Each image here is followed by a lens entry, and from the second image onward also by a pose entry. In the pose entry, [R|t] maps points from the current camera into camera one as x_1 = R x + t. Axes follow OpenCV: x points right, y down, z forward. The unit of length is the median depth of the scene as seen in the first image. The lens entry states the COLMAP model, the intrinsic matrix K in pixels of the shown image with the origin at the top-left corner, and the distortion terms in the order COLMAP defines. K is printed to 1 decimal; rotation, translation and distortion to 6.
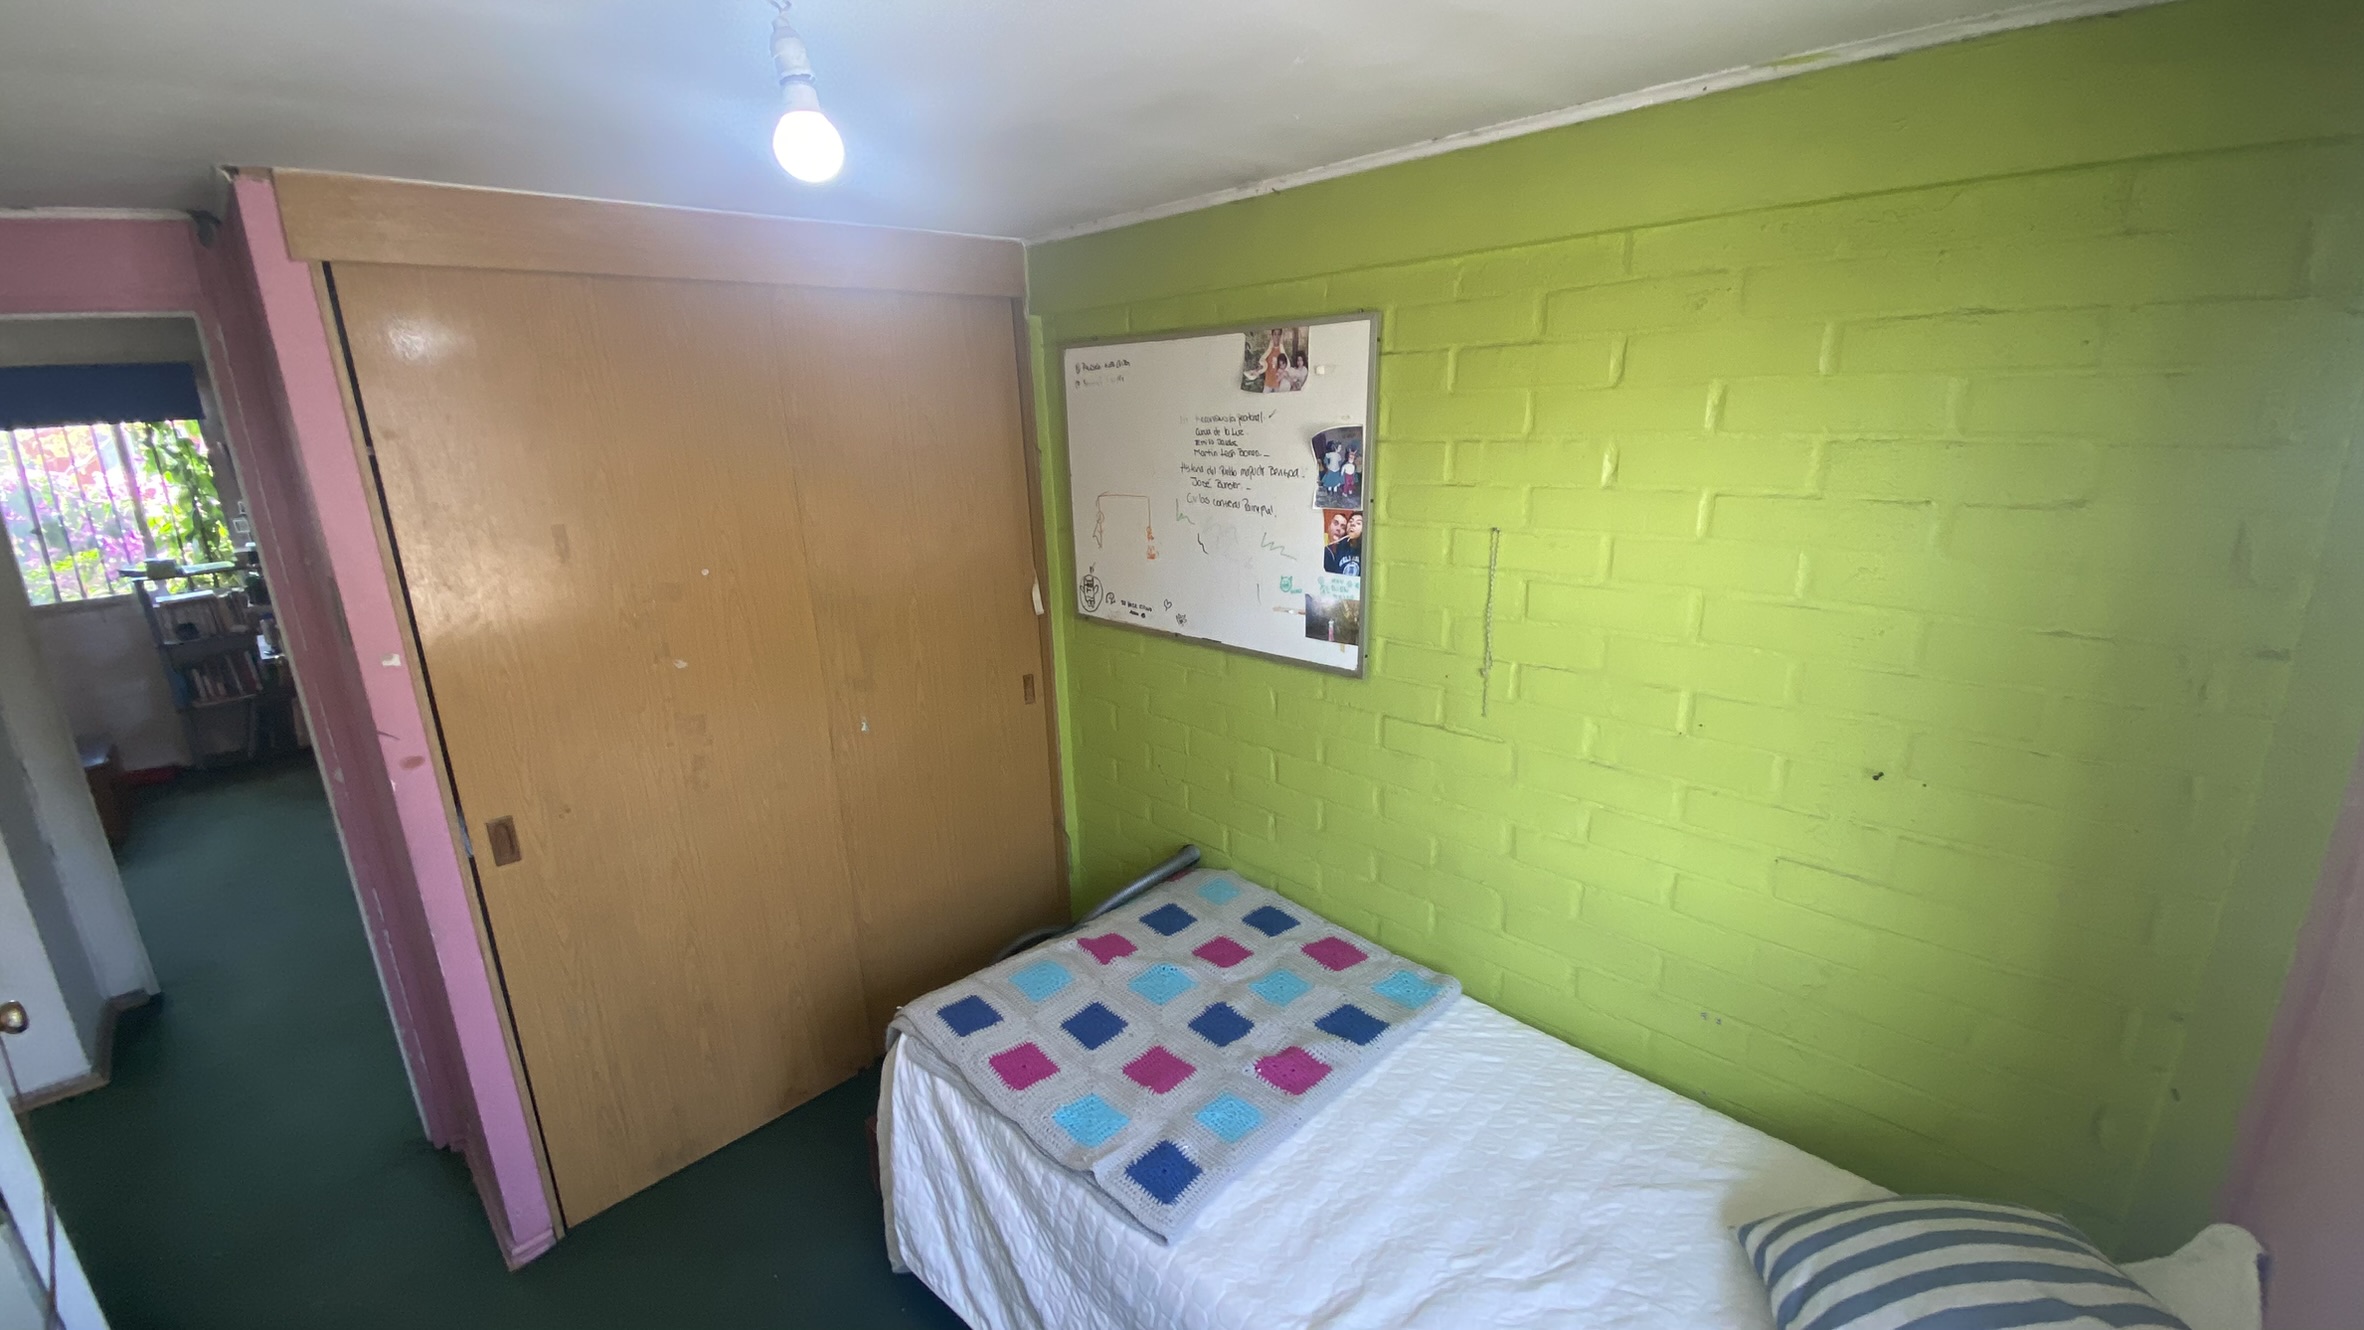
lens RADIAL K [[958.3, 0, 1183.8], [0, 958.3, 650.8], [0, 0, 1]] dist [-0.002873, -0.010267]
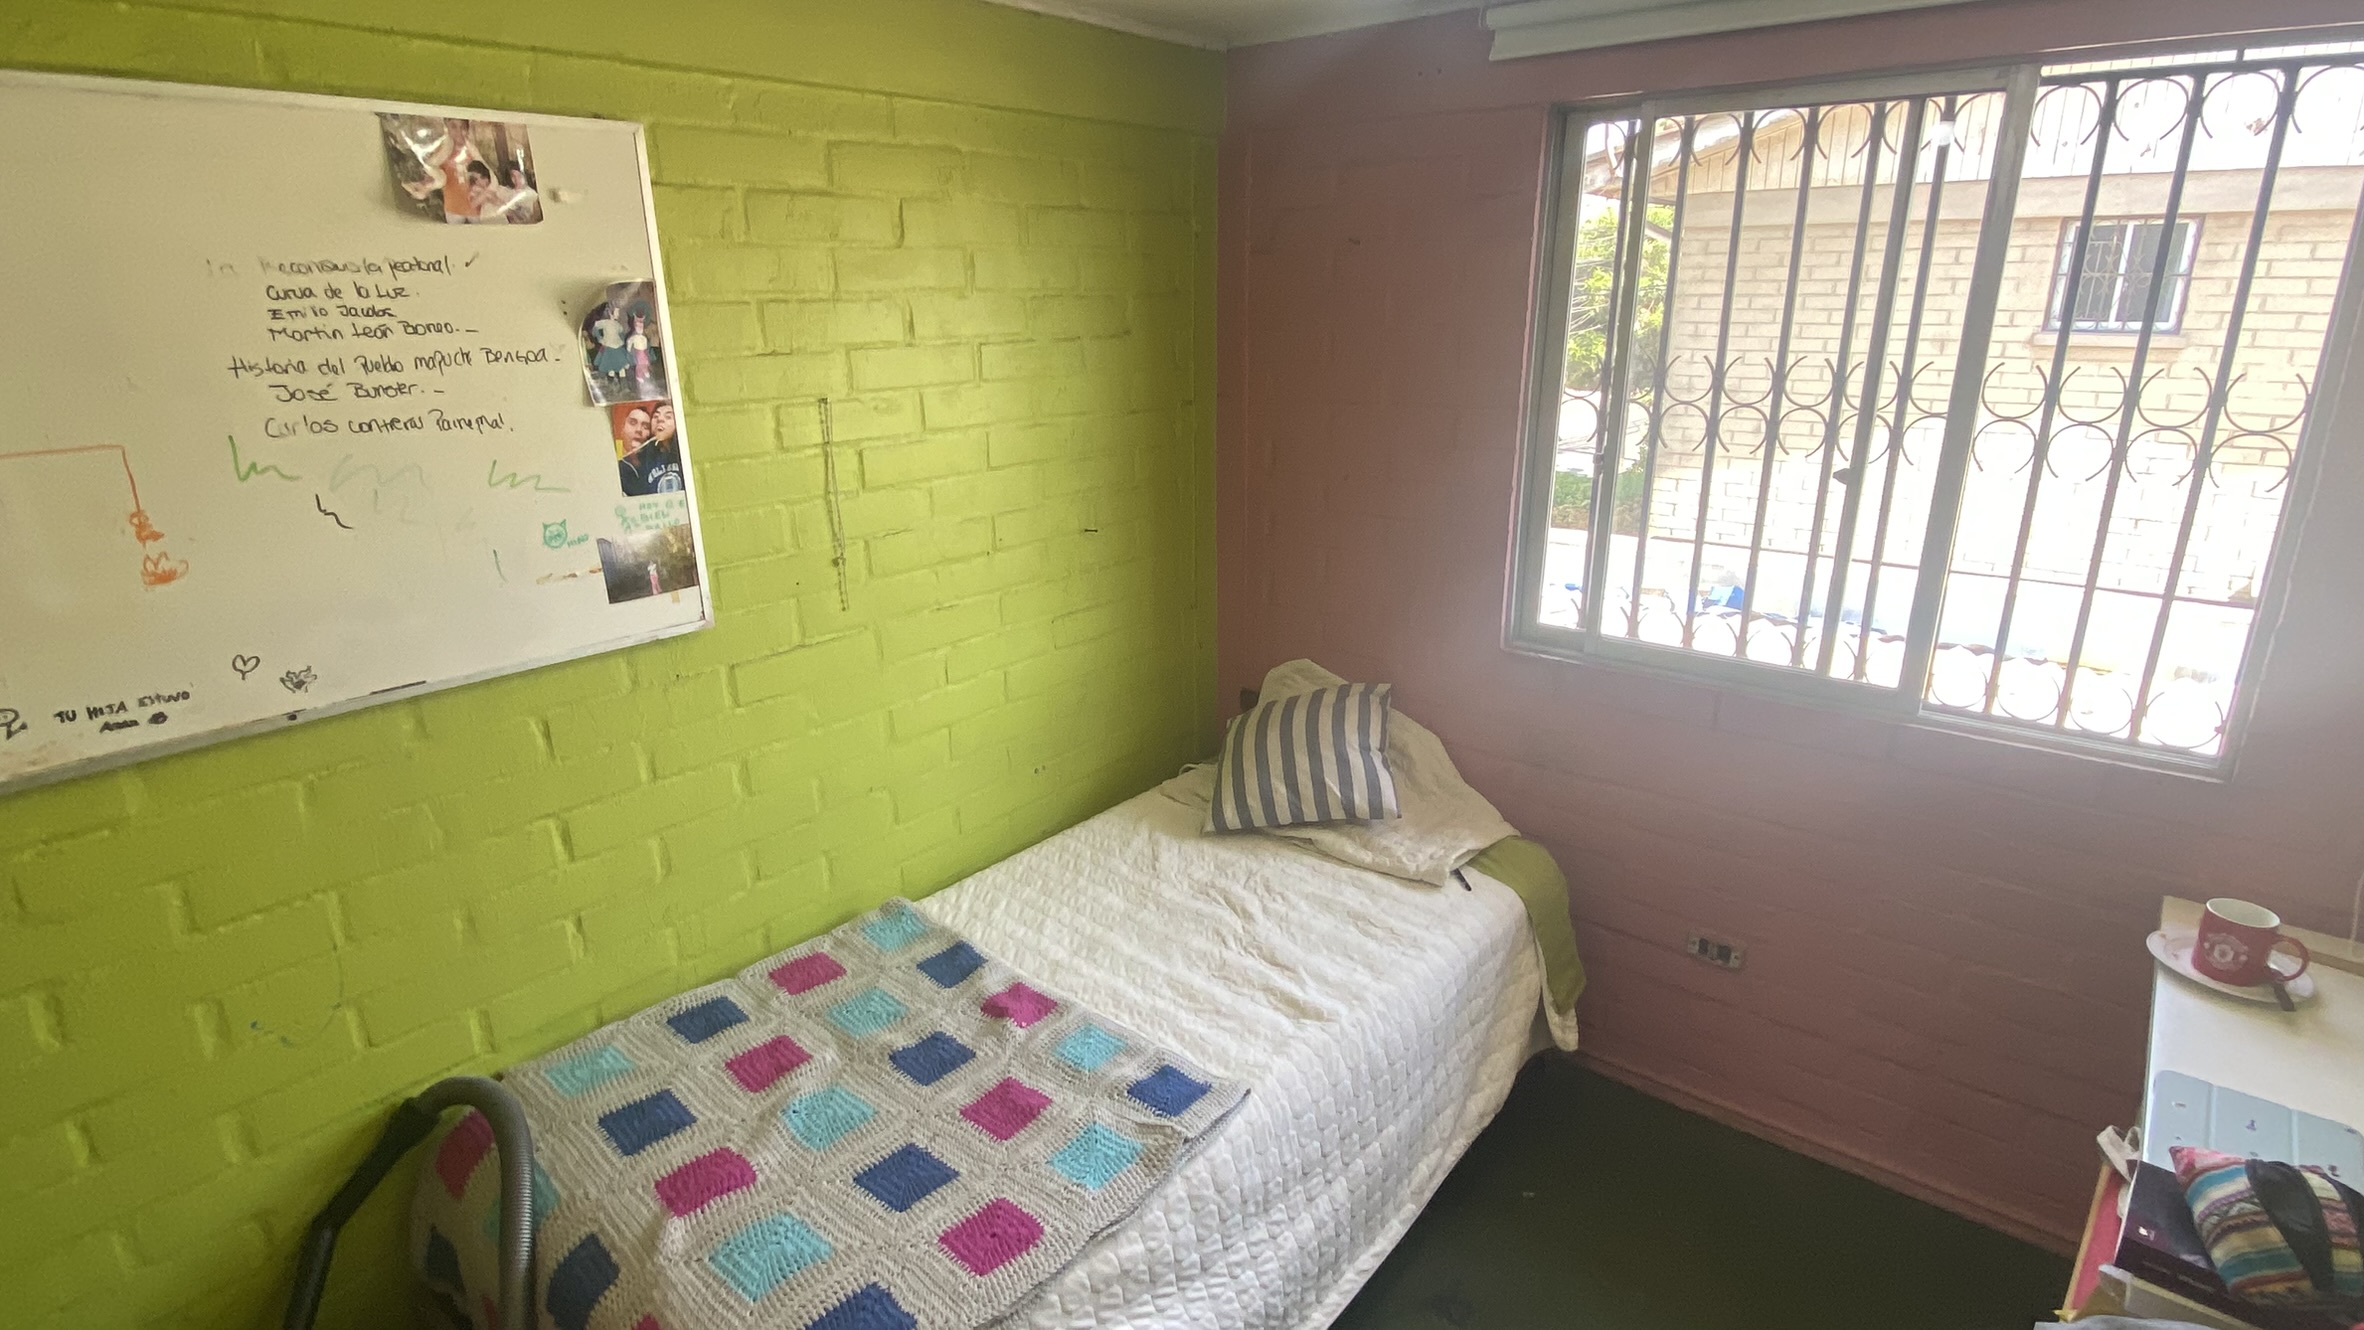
lens RADIAL K [[1197.3, 0, 1169.7], [0, 1197.3, 671.9], [0, 0, 1]] dist [-0.025847, -0.002029]
pose [[-0.128324, -0.257295, 0.957775, -0.750545], [0.265143, 0.921703, 0.283129, -0.105218], [-0.955632, 0.290279, -0.050057, 0.706157]]
